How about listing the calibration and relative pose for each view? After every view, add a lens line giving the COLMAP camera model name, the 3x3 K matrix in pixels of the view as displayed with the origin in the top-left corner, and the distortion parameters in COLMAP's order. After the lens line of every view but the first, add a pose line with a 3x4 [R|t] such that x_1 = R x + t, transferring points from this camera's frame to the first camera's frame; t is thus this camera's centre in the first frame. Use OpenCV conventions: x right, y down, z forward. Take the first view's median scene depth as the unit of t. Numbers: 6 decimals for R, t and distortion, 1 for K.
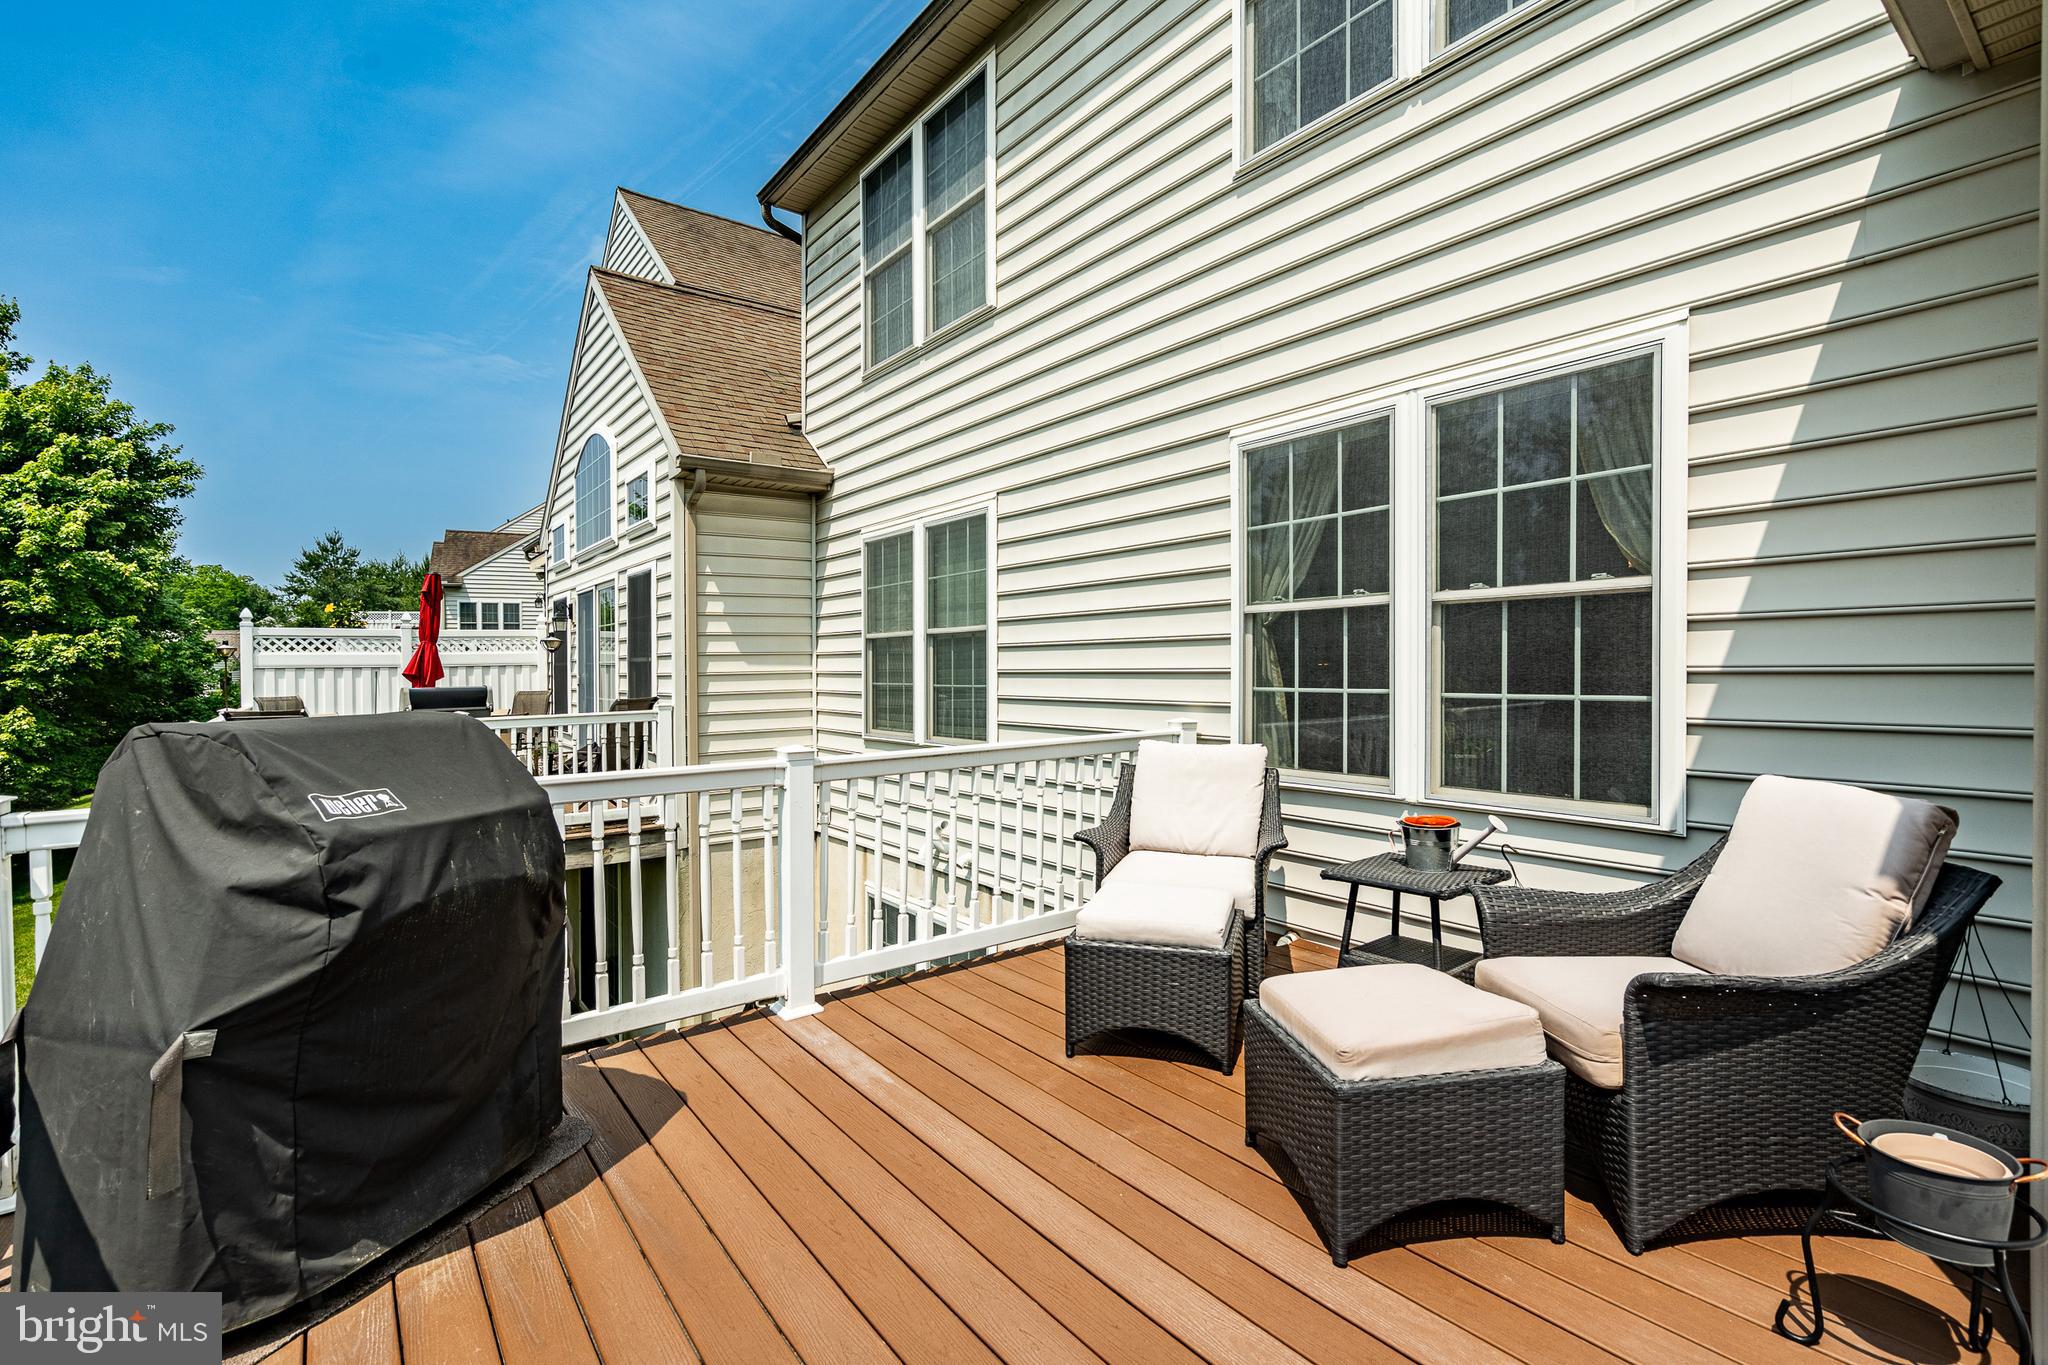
lens RADIAL K [[928.8, 0, 1019.7], [0, 928.8, 701.3], [0, 0, 1]] dist [-0.000154, -0.000506]
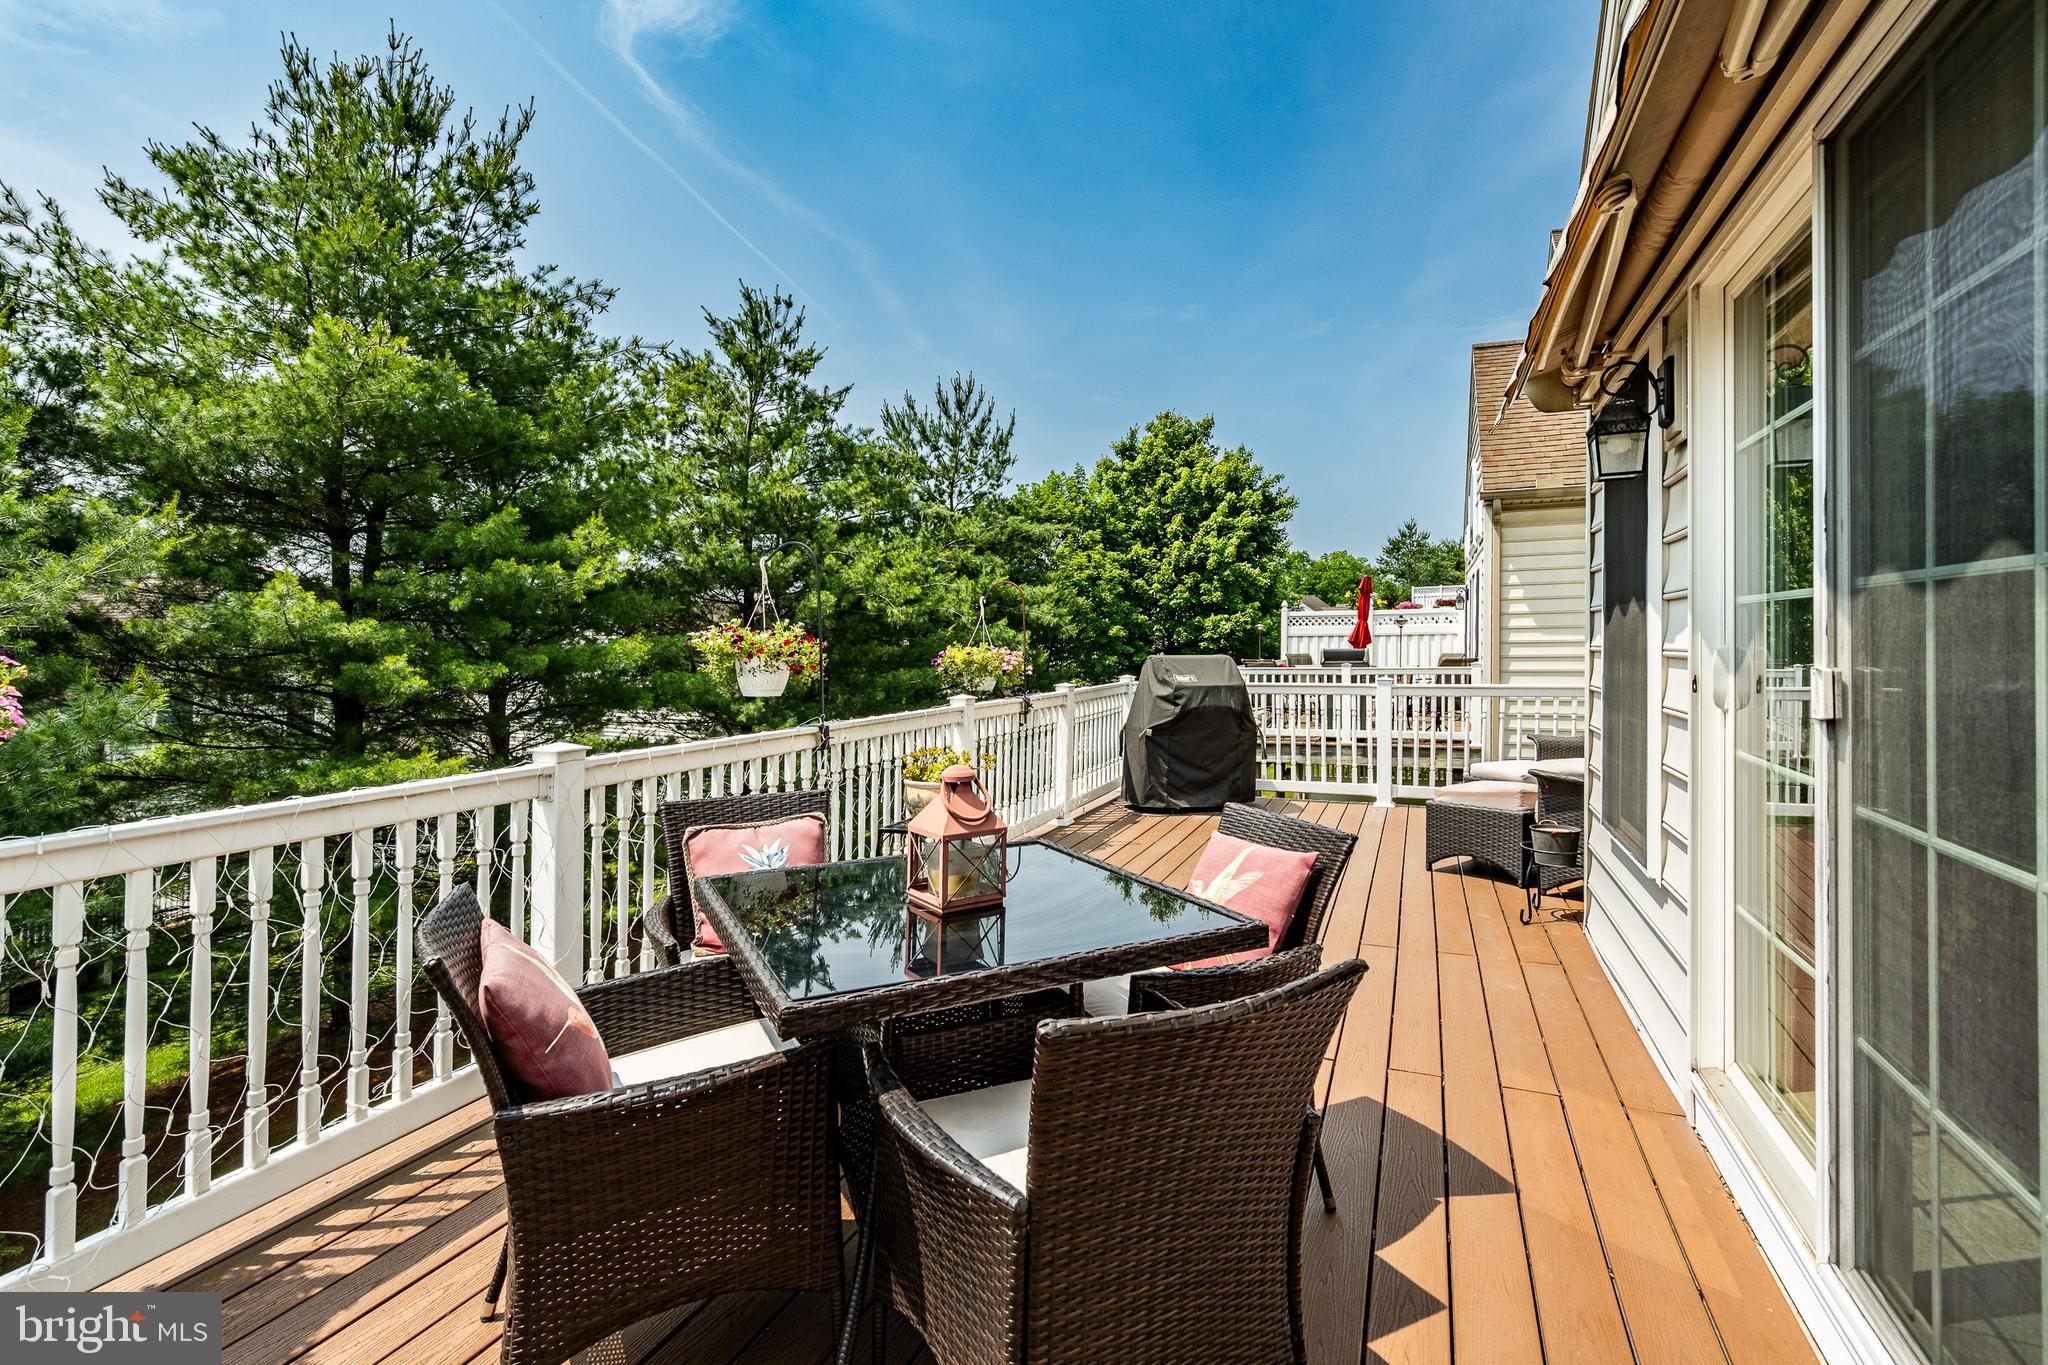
lens RADIAL K [[939.0, 0, 1022.0], [0, 939.0, 653.7], [0, 0, 1]] dist [-0.000201, 0.000882]
pose [[0.504034, 0.017072, -0.863515, 0.228505], [-0.028826, 0.999580, 0.002936, 0.002336], [0.863203, 0.023412, 0.504314, -0.150324]]
